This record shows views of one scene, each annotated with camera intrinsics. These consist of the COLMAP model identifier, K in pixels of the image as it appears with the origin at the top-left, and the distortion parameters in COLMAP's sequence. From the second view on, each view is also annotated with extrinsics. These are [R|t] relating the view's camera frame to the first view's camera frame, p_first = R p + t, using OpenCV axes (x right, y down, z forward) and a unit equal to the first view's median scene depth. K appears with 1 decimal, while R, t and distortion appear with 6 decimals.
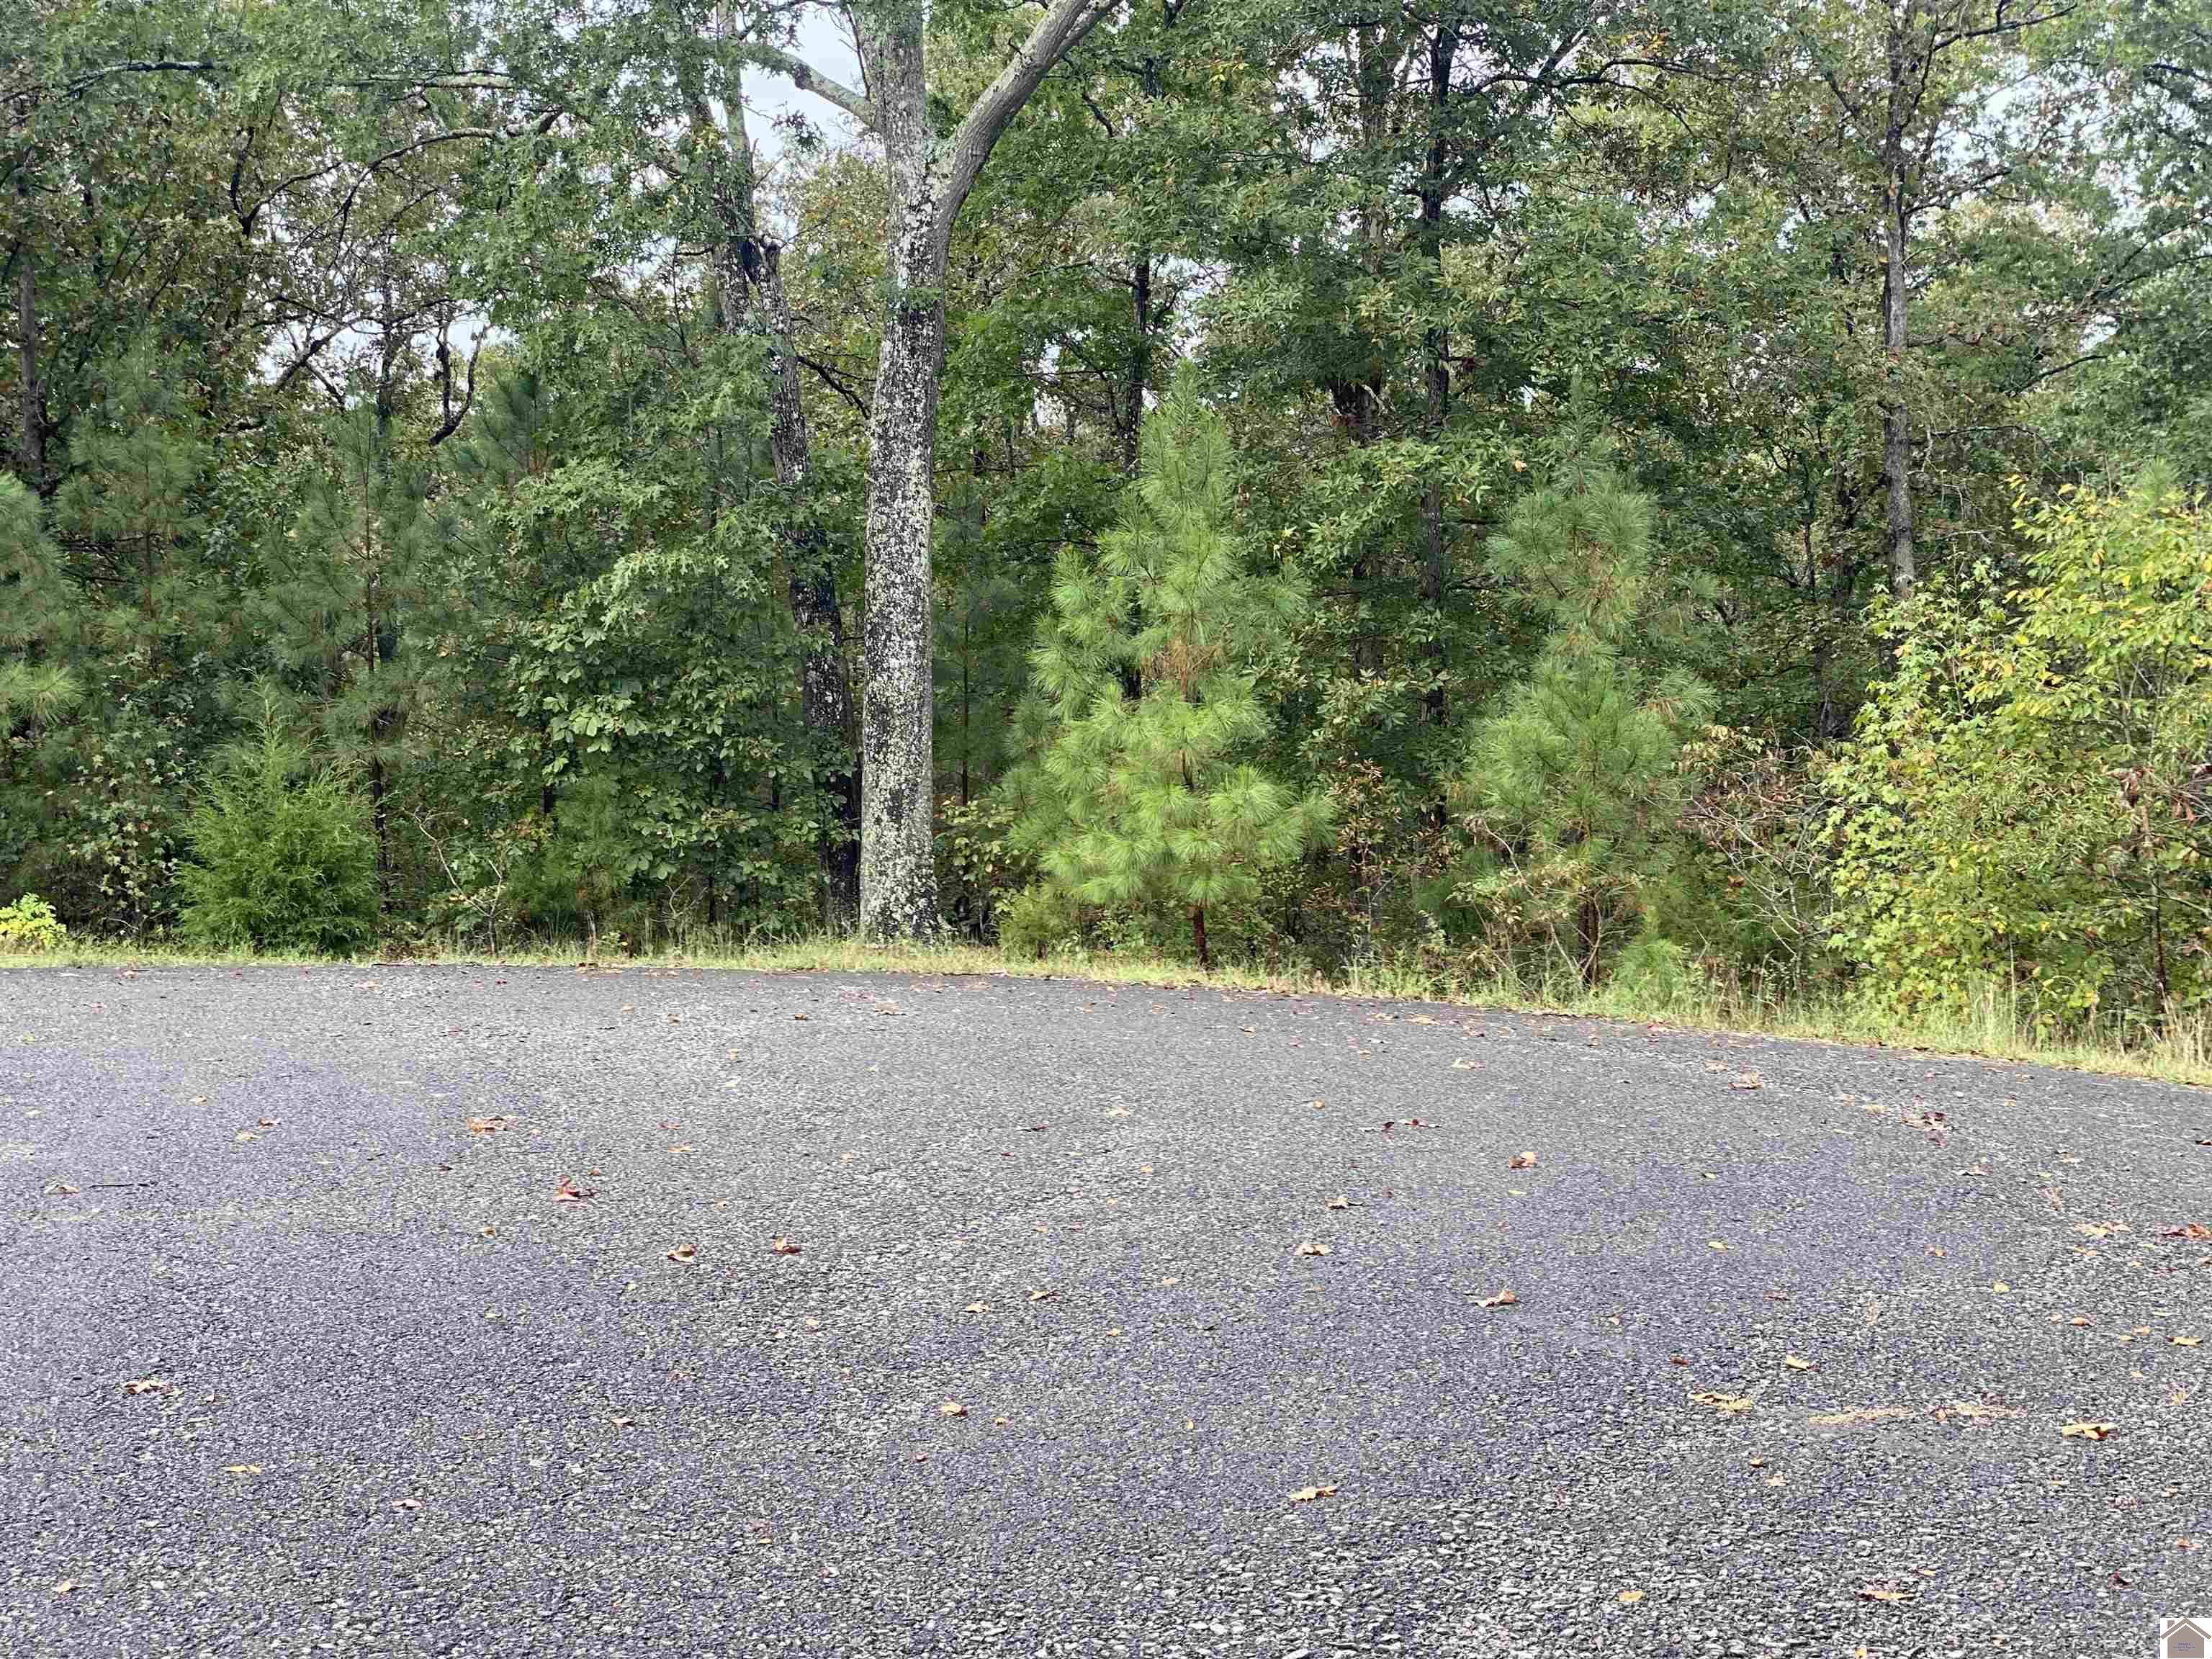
lens RADIAL K [[3316.3, 0, 1152.2], [0, 3316.3, 803.3], [0, 0, 1]] dist [0.119078, -0.157792]
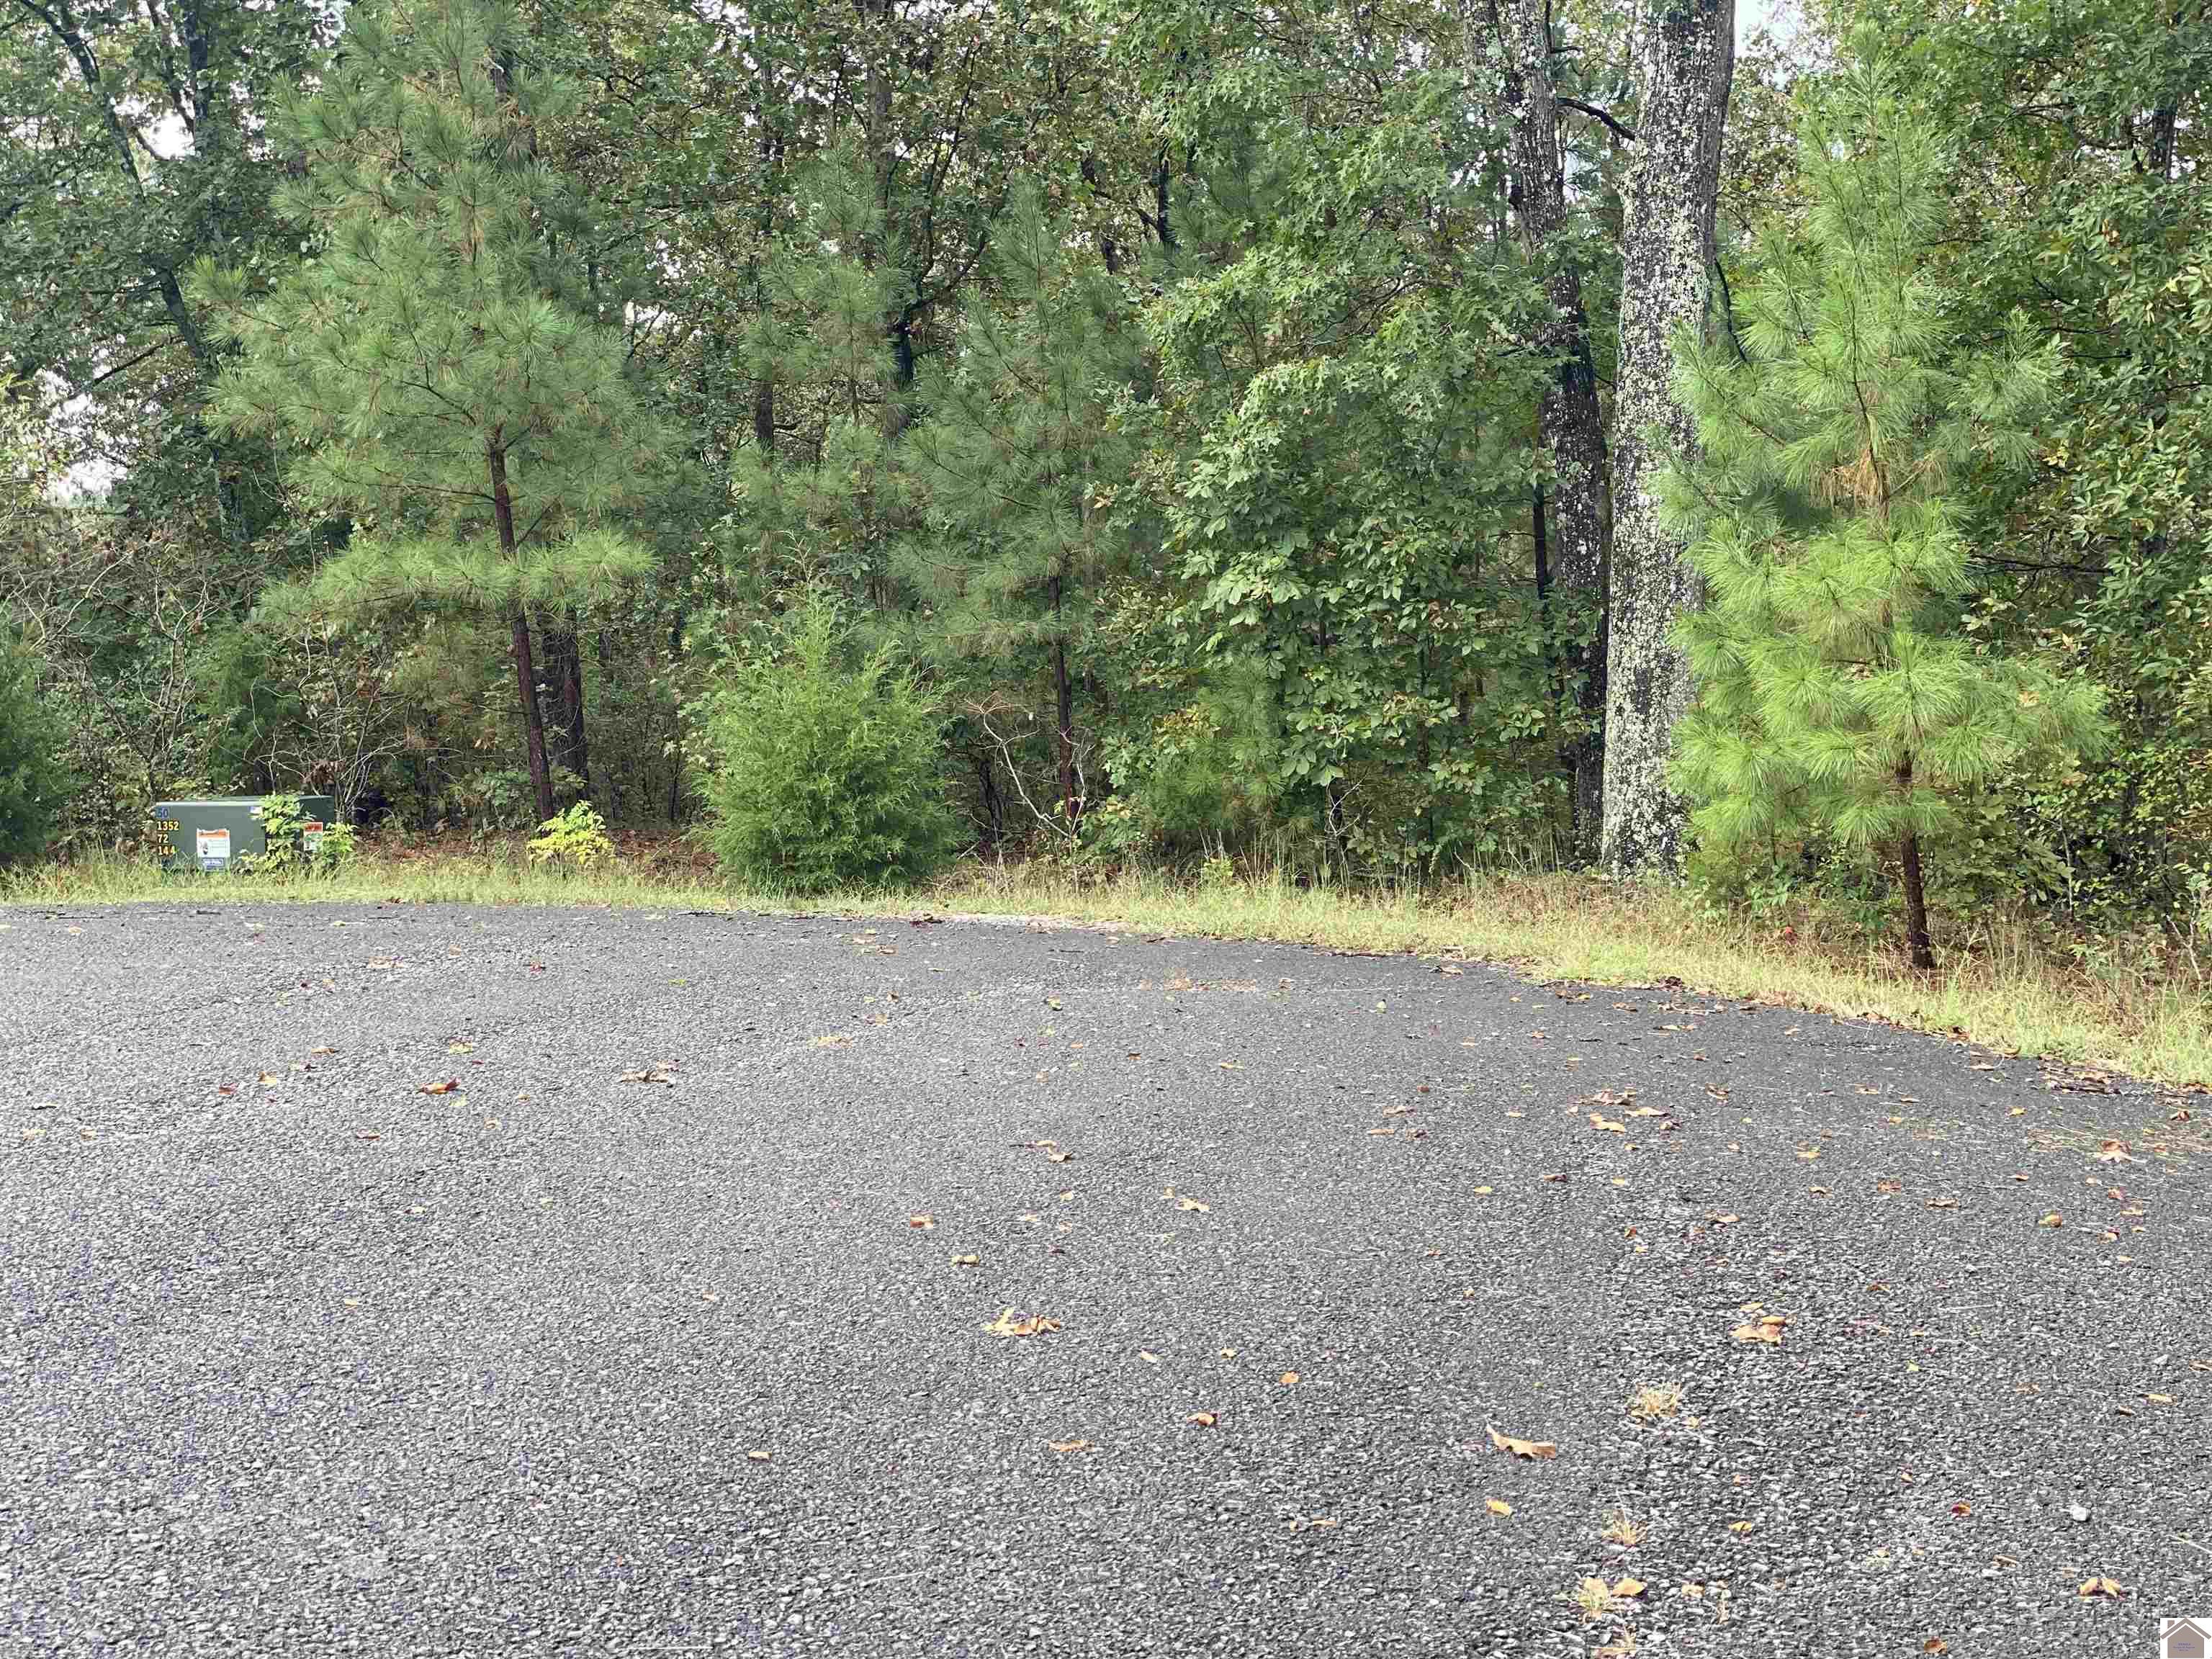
lens RADIAL K [[3339.4, 0, 1098.5], [0, 3339.4, 779.2], [0, 0, 1]] dist [0.152298, -0.219582]
pose [[0.900508, 0.006940, -0.434785, 0.140668], [0.008953, 0.999365, 0.034494, -0.006372], [0.434748, -0.034955, 0.899873, 0.266100]]
